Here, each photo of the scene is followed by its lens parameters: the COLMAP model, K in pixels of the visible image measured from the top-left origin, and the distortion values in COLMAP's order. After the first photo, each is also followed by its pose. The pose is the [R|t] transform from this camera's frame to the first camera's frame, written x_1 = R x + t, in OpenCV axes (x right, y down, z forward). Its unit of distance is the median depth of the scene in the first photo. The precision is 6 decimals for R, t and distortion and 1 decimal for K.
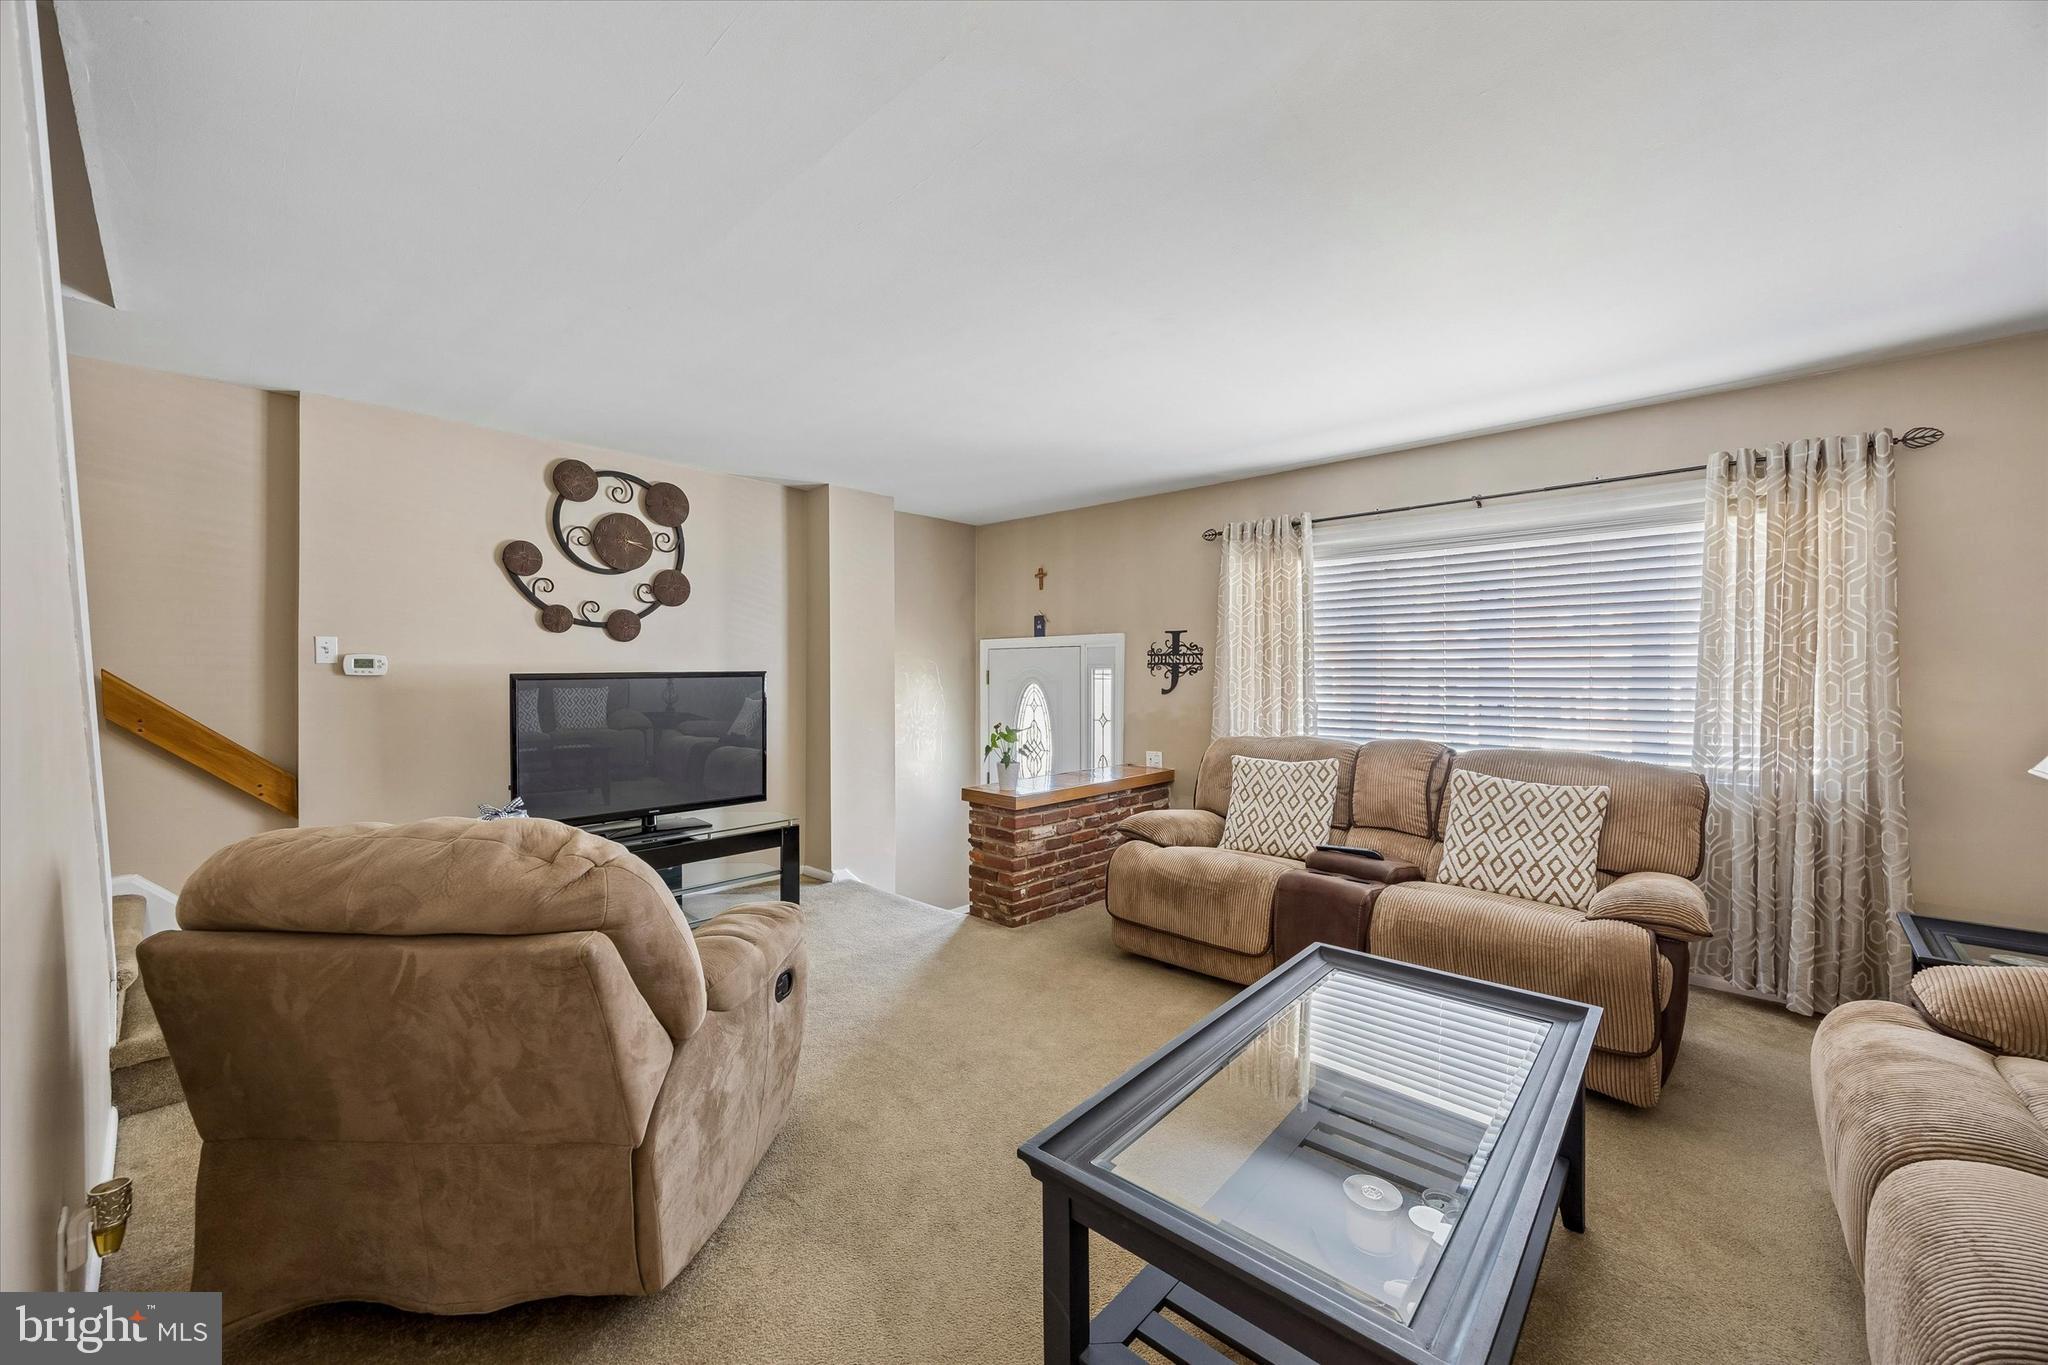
lens RADIAL K [[780.3, 0, 1010.9], [0, 780.3, 676.3], [0, 0, 1]] dist [-0.001336, -0.000383]
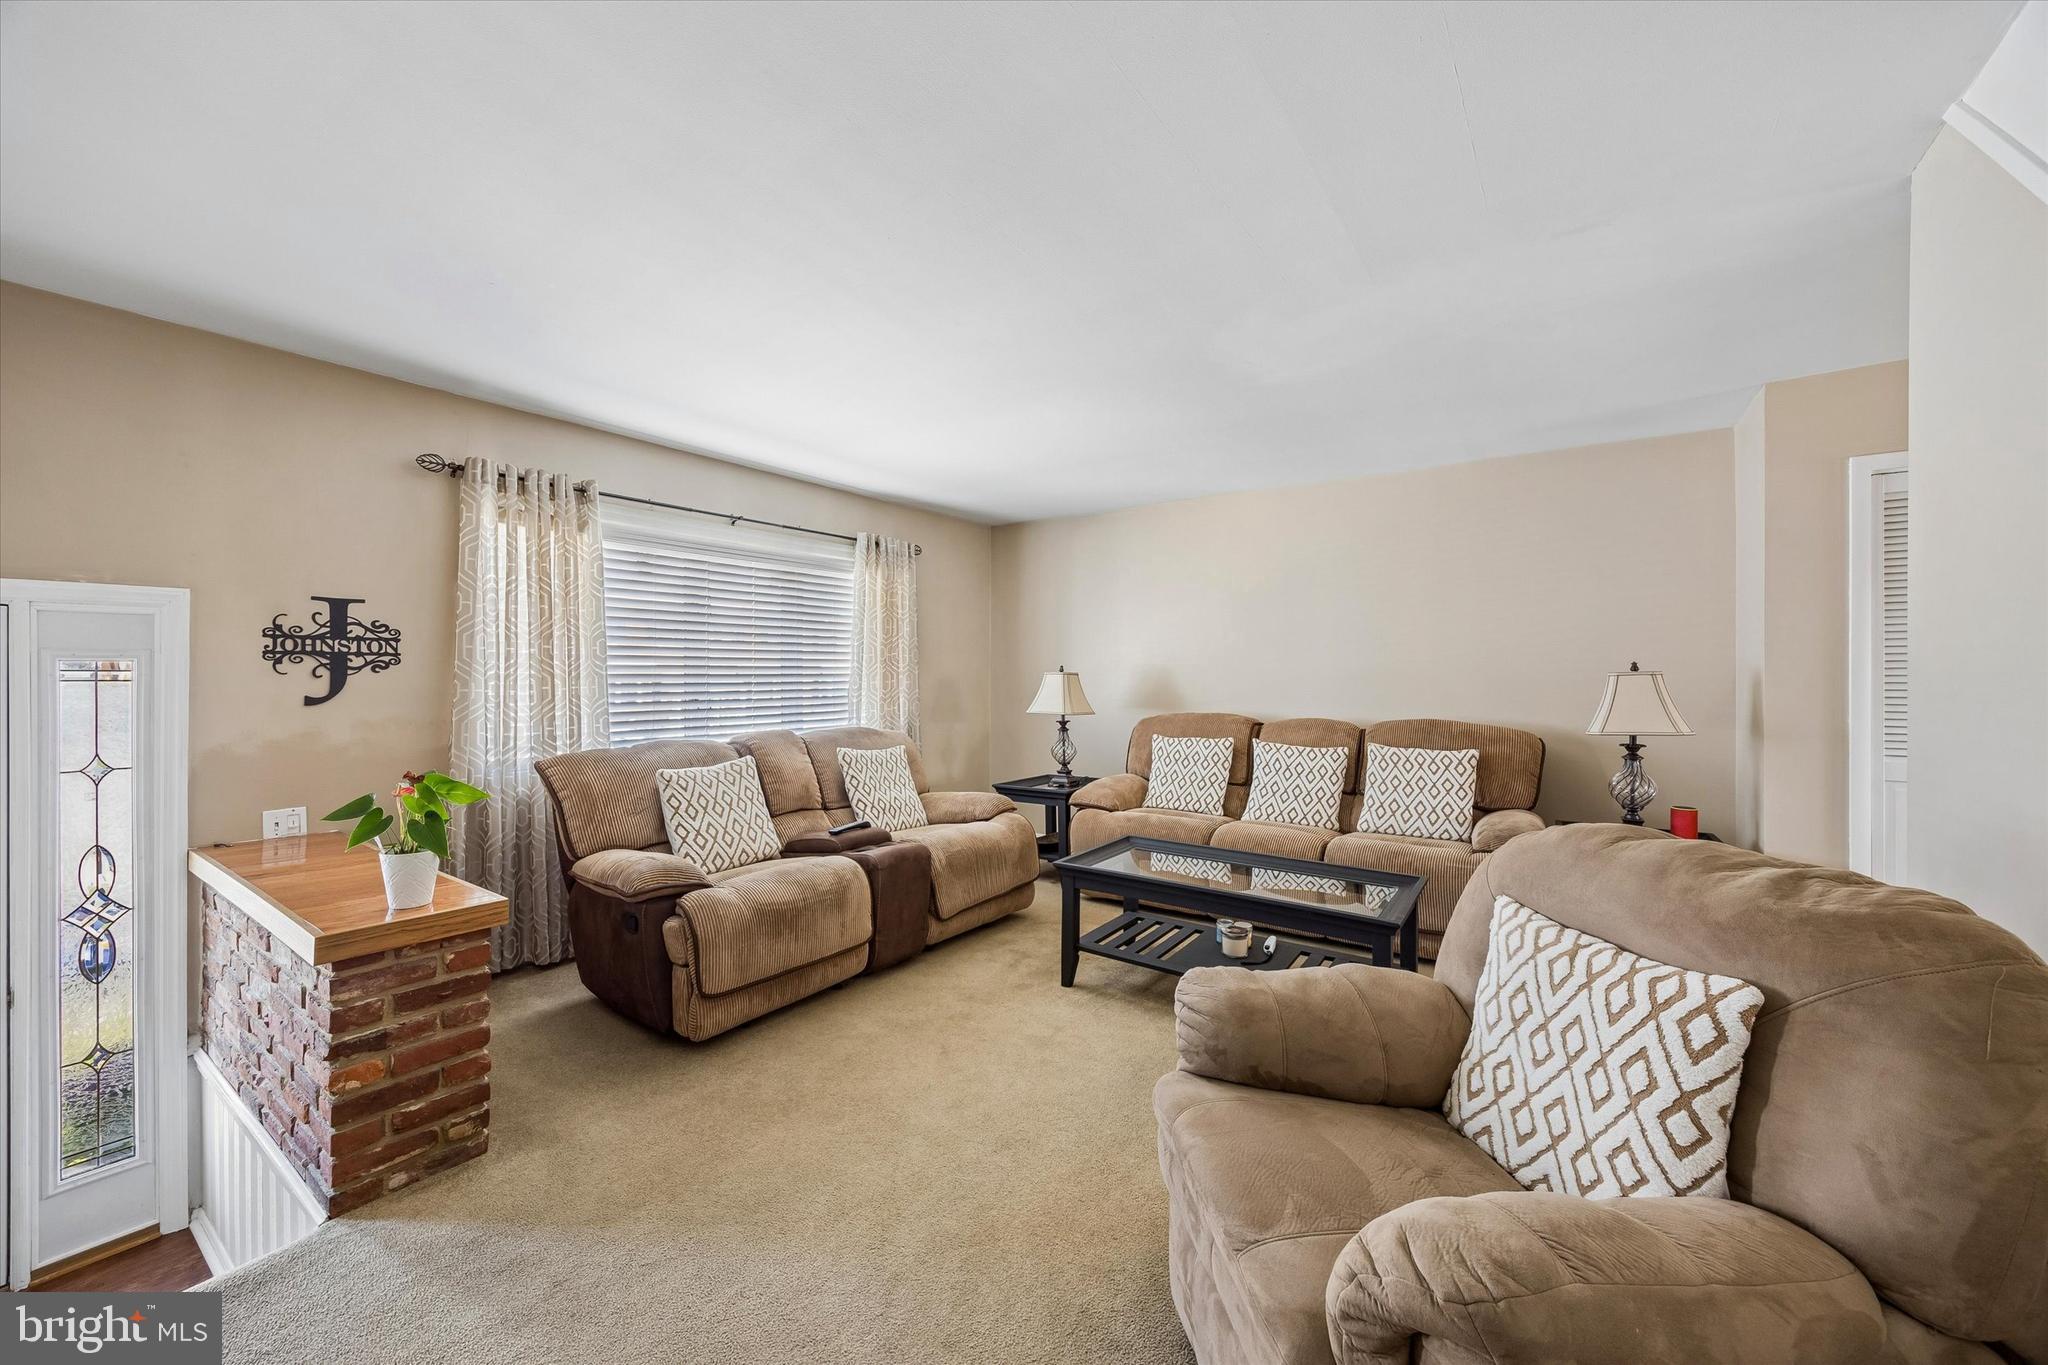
lens RADIAL K [[780.3, 0, 1010.9], [0, 780.3, 676.3], [0, 0, 1]] dist [-0.001336, -0.000383]
pose [[-0.126306, -0.006409, 0.991971, -0.457938], [0.000764, 0.999978, 0.006558, -0.002207], [-0.991991, 0.001586, -0.126298, 0.578914]]
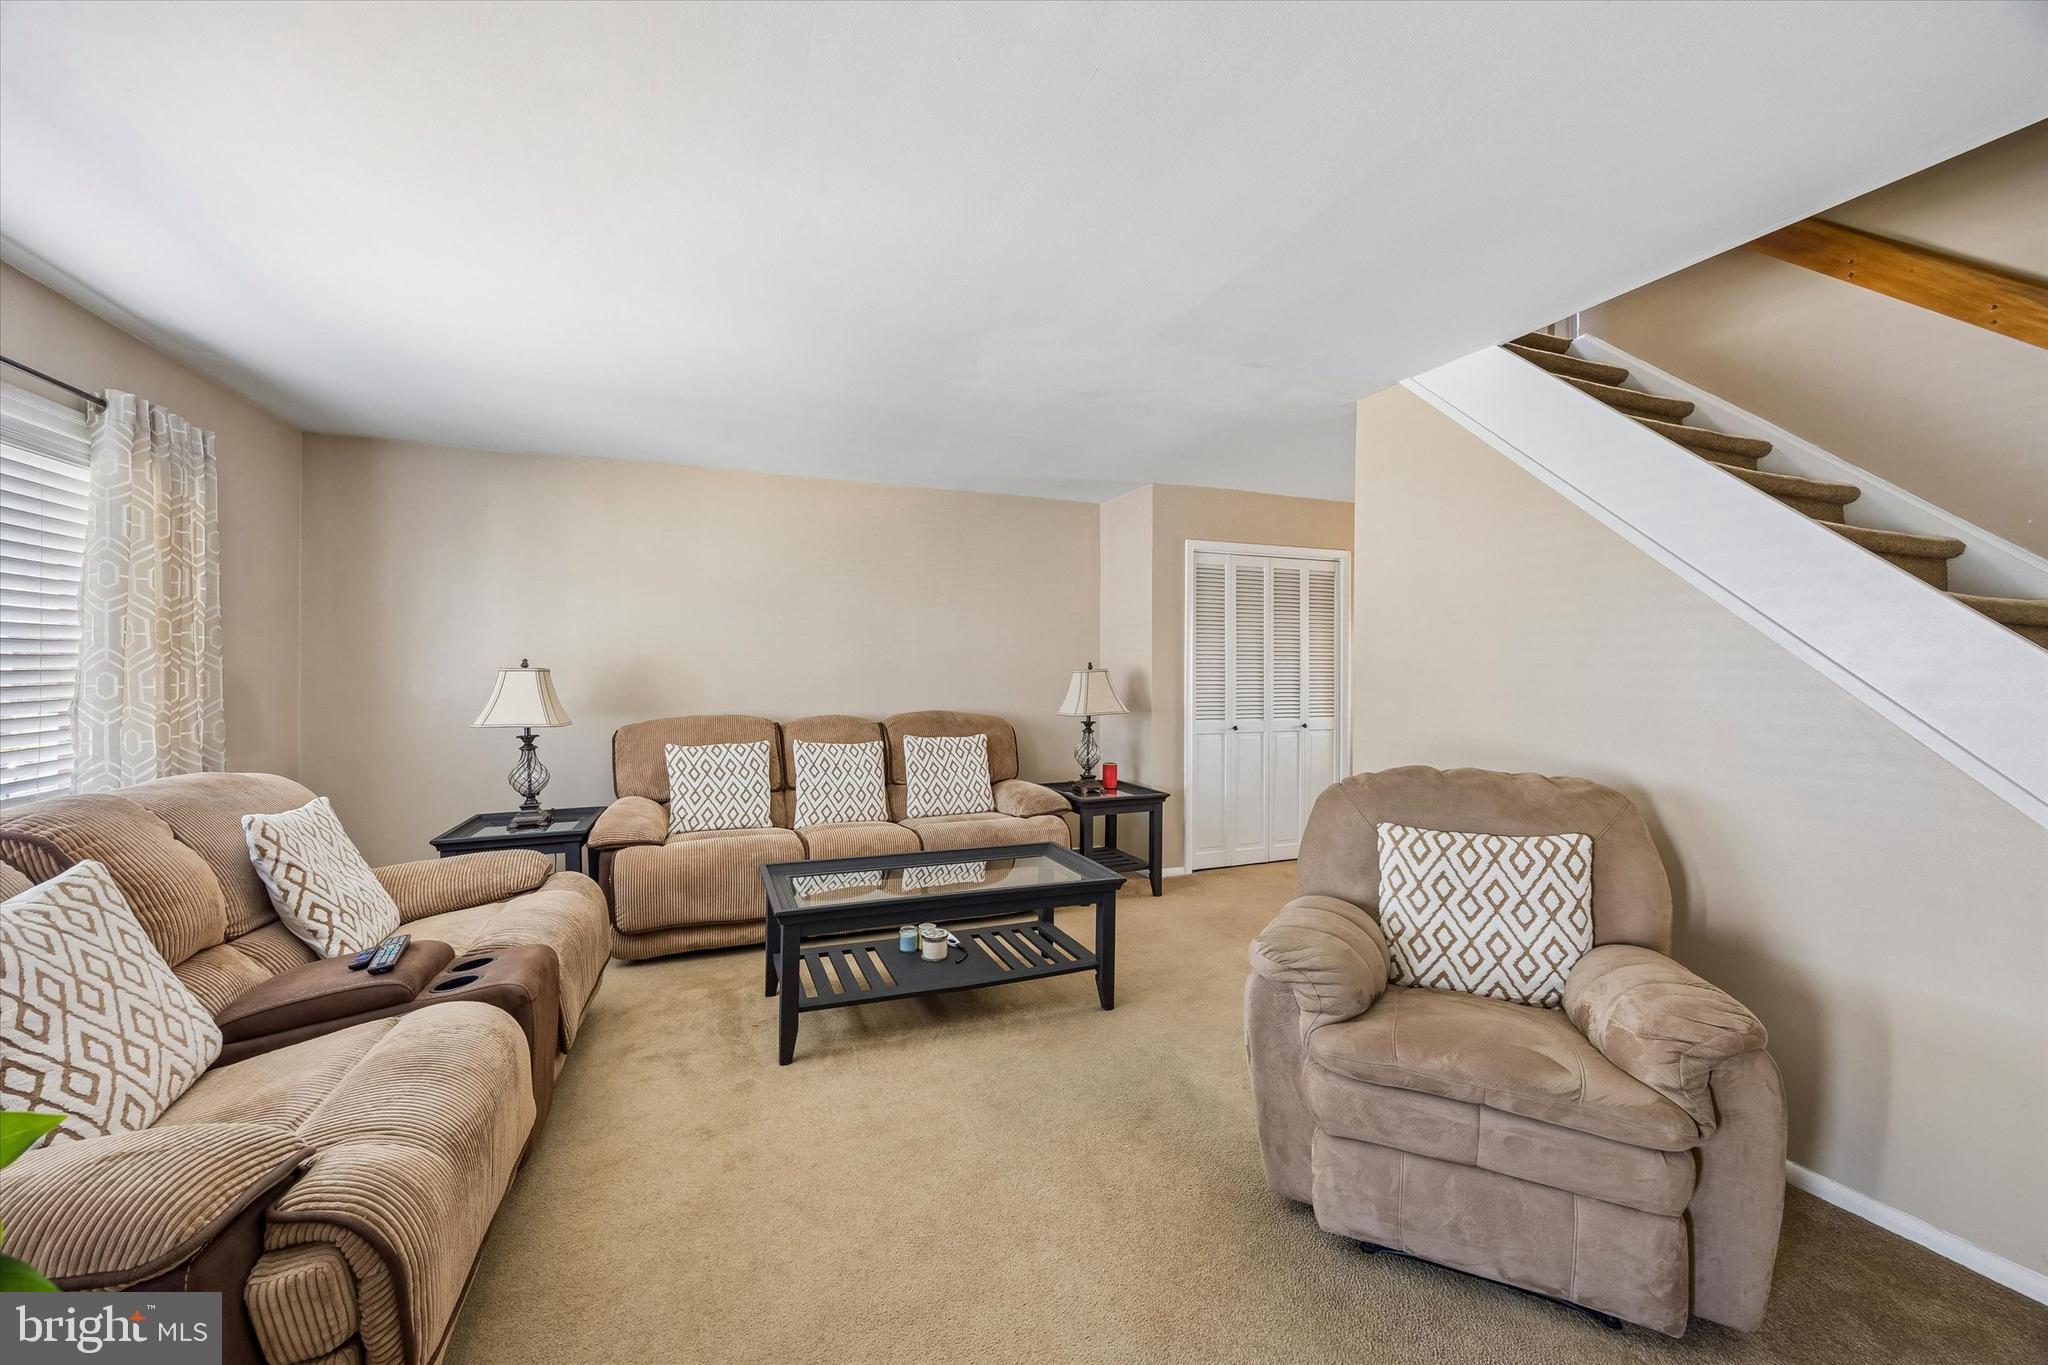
lens RADIAL K [[785.2, 0, 1020.6], [0, 785.2, 668.6], [0, 0, 1]] dist [-0.000753, 0.000223]
pose [[-0.900666, -0.004222, 0.434492, -0.186178], [-0.003728, 0.999991, 0.001990, -0.003677], [-0.434496, 0.000172, -0.900674, 0.852875]]
